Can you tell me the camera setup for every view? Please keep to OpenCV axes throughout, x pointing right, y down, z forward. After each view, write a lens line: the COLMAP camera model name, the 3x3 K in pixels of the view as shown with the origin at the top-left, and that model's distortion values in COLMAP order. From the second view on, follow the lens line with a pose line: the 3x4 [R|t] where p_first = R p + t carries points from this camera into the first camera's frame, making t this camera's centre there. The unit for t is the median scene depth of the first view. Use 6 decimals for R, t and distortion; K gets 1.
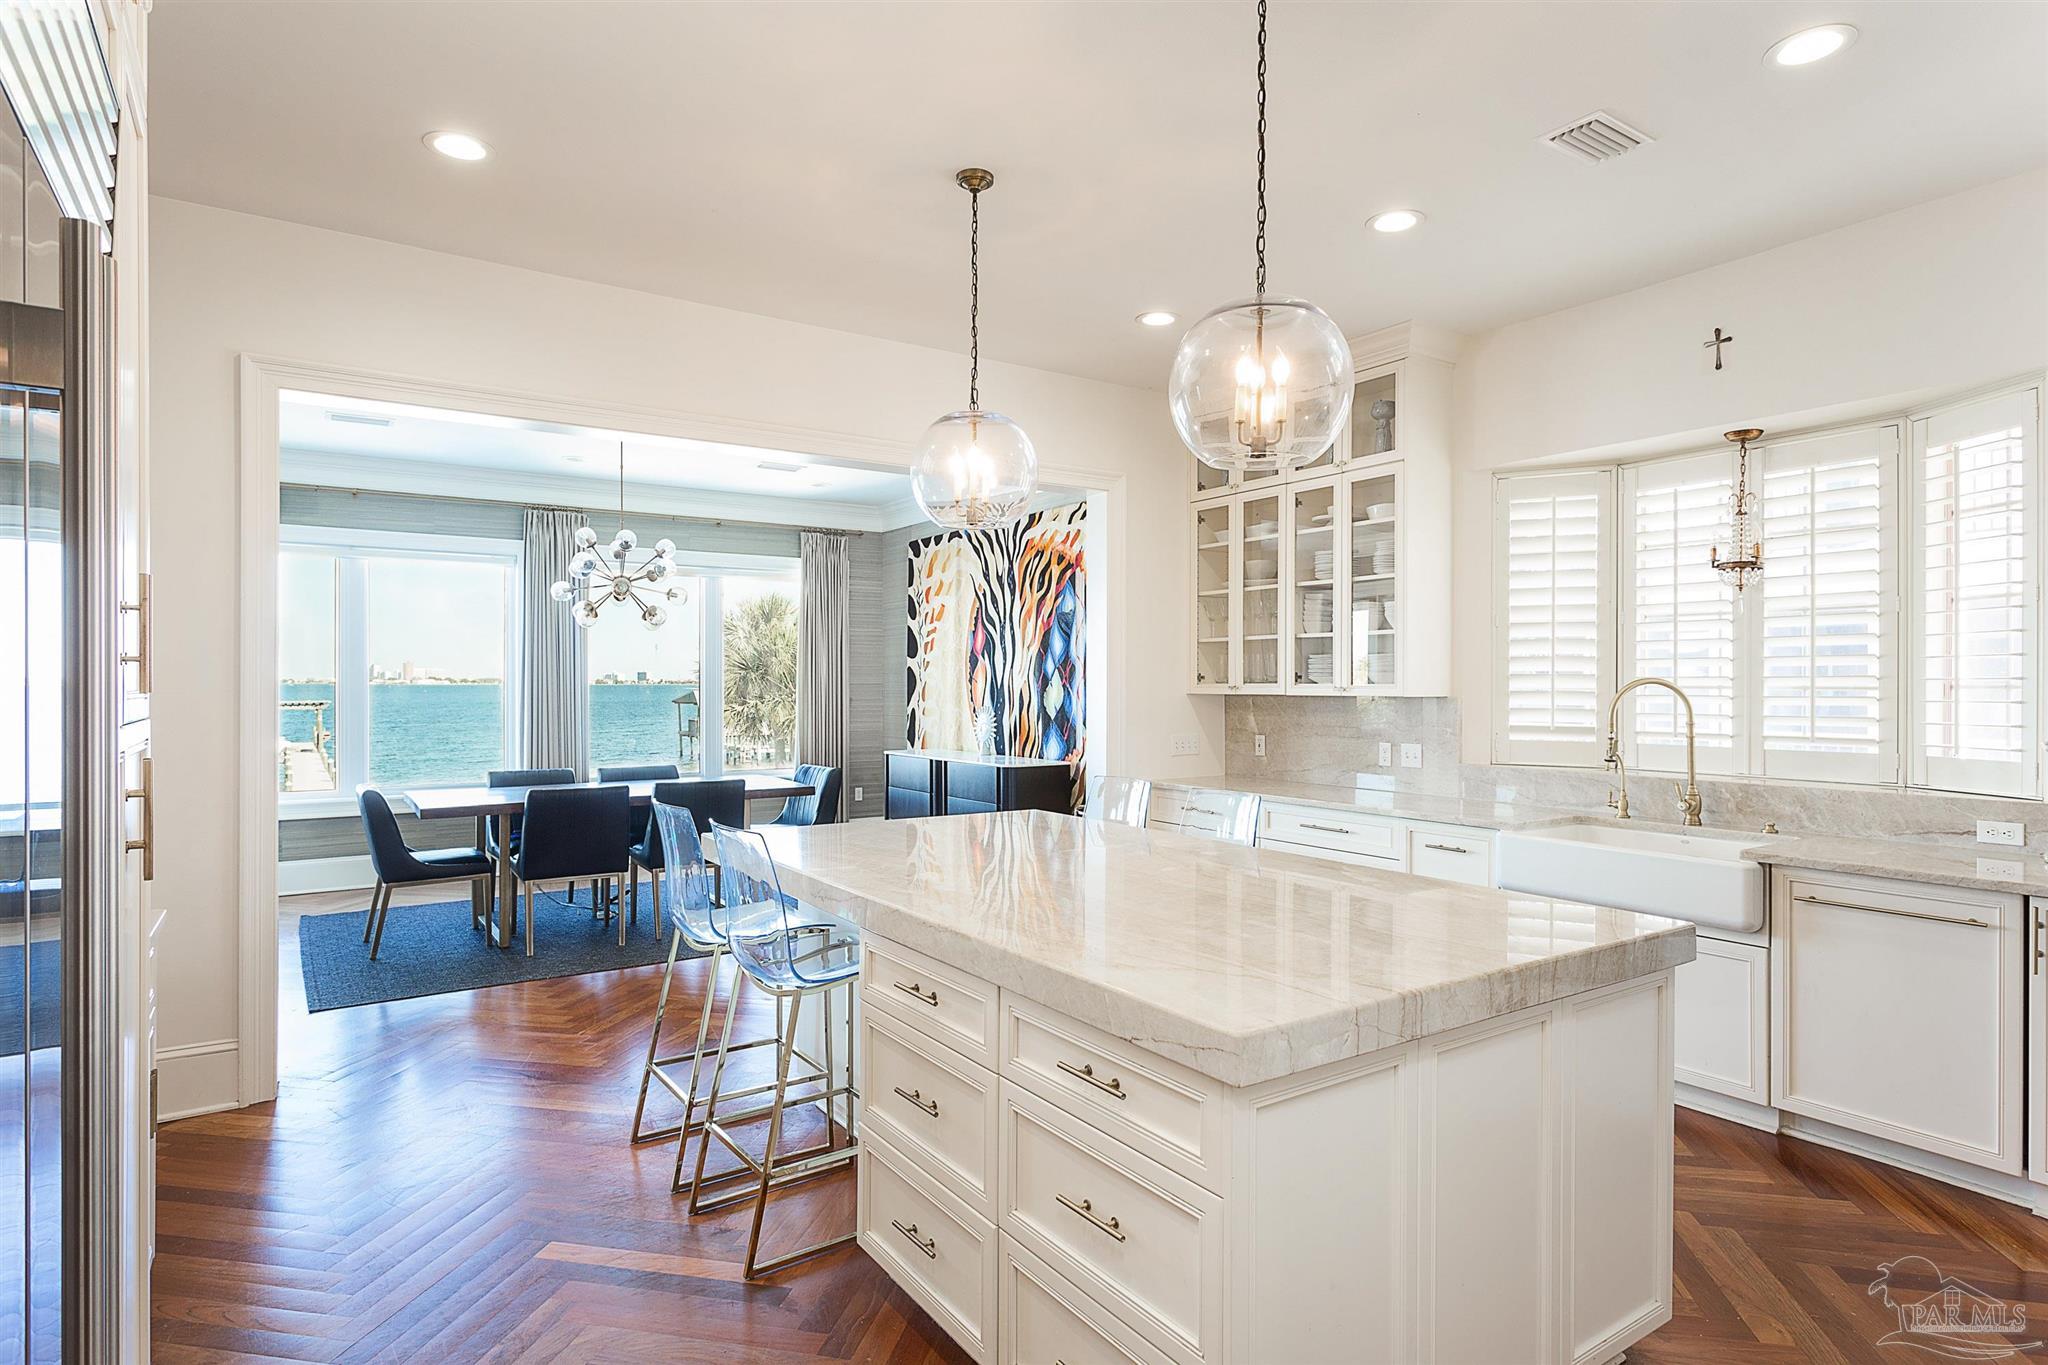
lens RADIAL K [[1105.7, 0, 1031.3], [0, 1105.7, 655.1], [0, 0, 1]] dist [-0.002324, -0.000672]
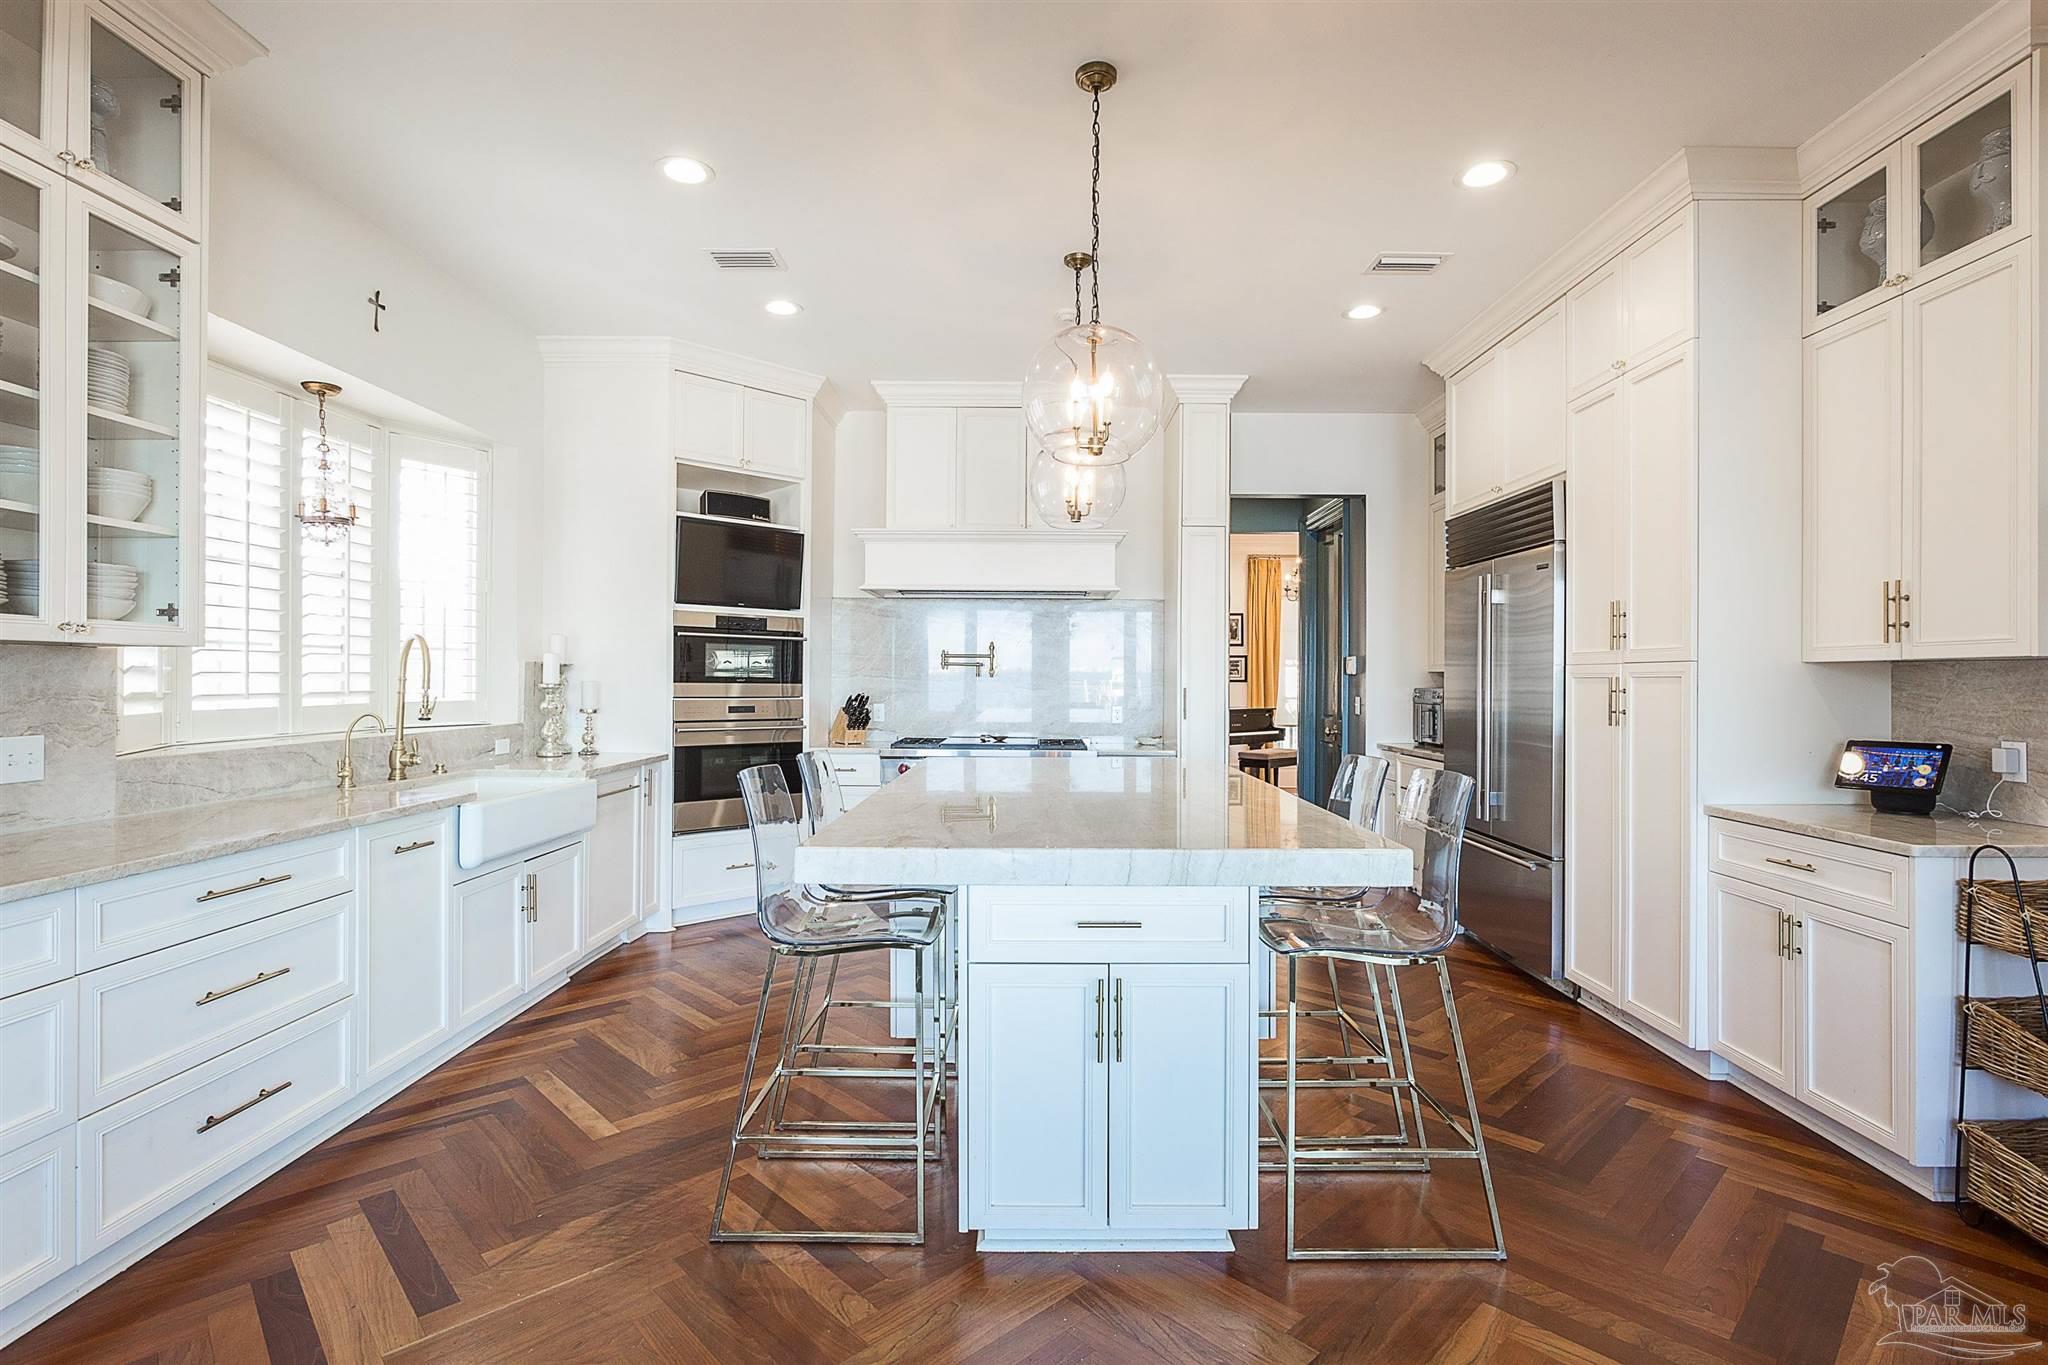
lens RADIAL K [[978.6, 0, 1025.2], [0, 978.6, 672.9], [0, 0, 1]] dist [-0.001562, 0.000123]
pose [[-0.830818, 0.000194, 0.556544, -0.360380], [-0.017919, 0.999472, -0.027098, 0.066581], [-0.556256, -0.032486, -0.830376, 1.359017]]
